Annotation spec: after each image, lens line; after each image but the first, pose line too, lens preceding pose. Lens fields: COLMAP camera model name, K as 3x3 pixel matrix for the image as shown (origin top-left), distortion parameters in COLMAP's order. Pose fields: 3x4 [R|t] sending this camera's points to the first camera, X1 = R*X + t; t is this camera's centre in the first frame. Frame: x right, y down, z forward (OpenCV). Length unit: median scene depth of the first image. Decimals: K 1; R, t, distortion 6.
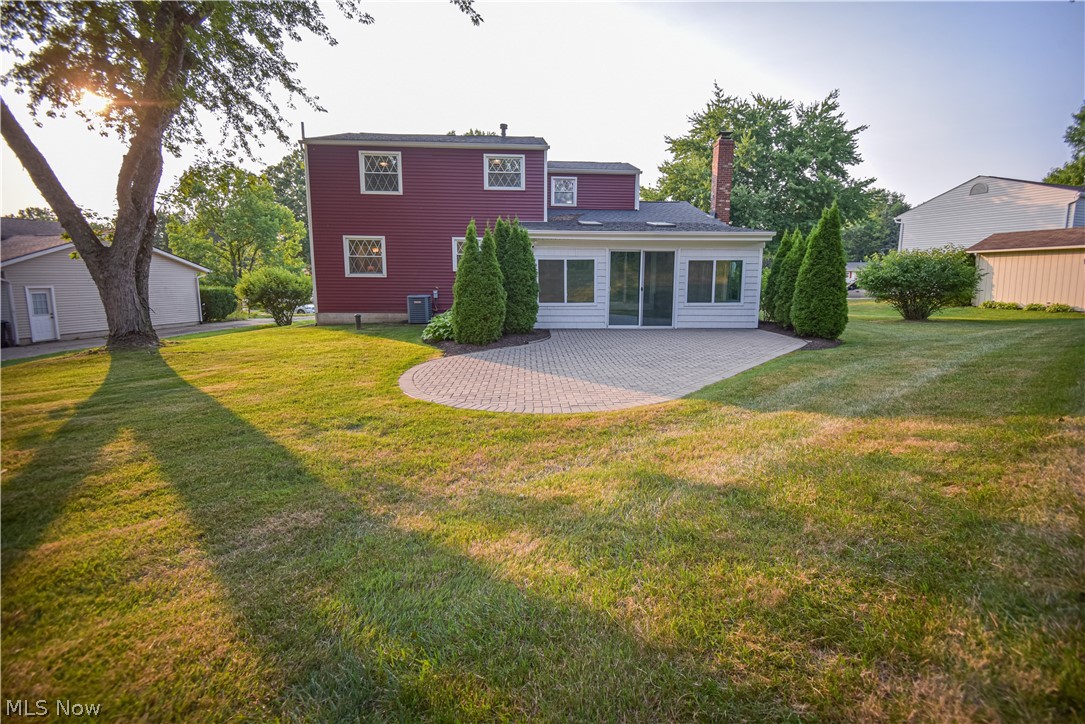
lens RADIAL K [[493.6, 0, 544.4], [0, 493.6, 351.4], [0, 0, 1]] dist [-0.000280, -0.000193]
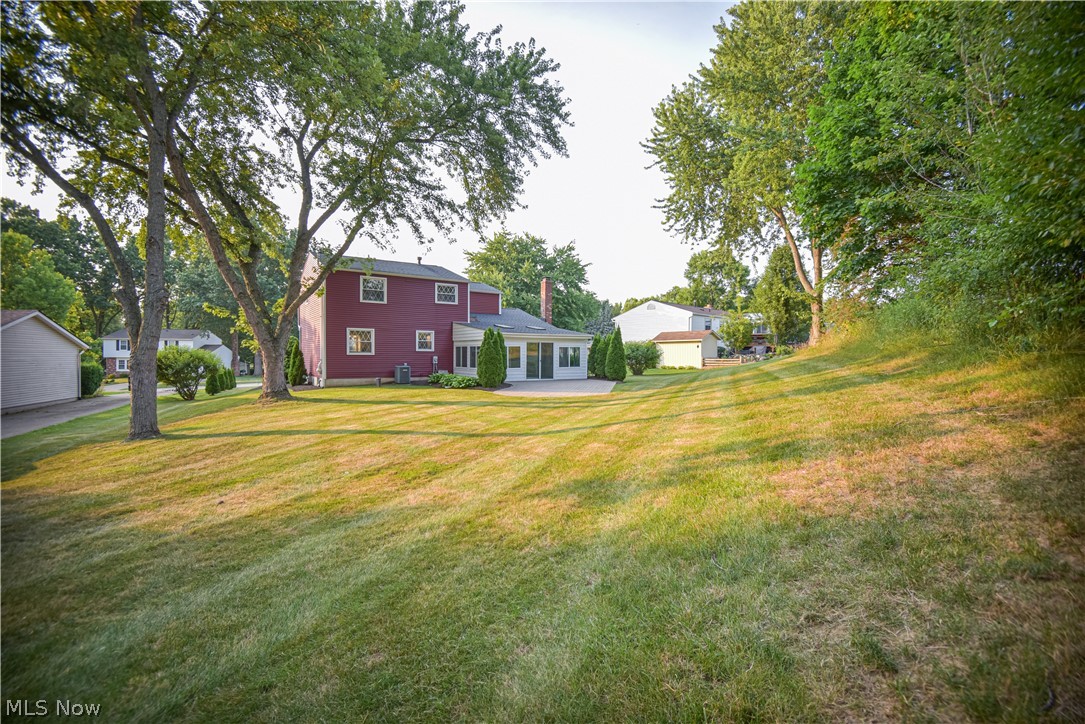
lens RADIAL K [[495.6, 0, 542.7], [0, 495.6, 364.1], [0, 0, 1]] dist [0.003010, 0.000462]
pose [[0.863196, -0.010815, 0.504753, -0.652784], [0.072763, 0.991998, -0.103179, 0.076916], [-0.499598, 0.125791, 0.857076, -0.591639]]
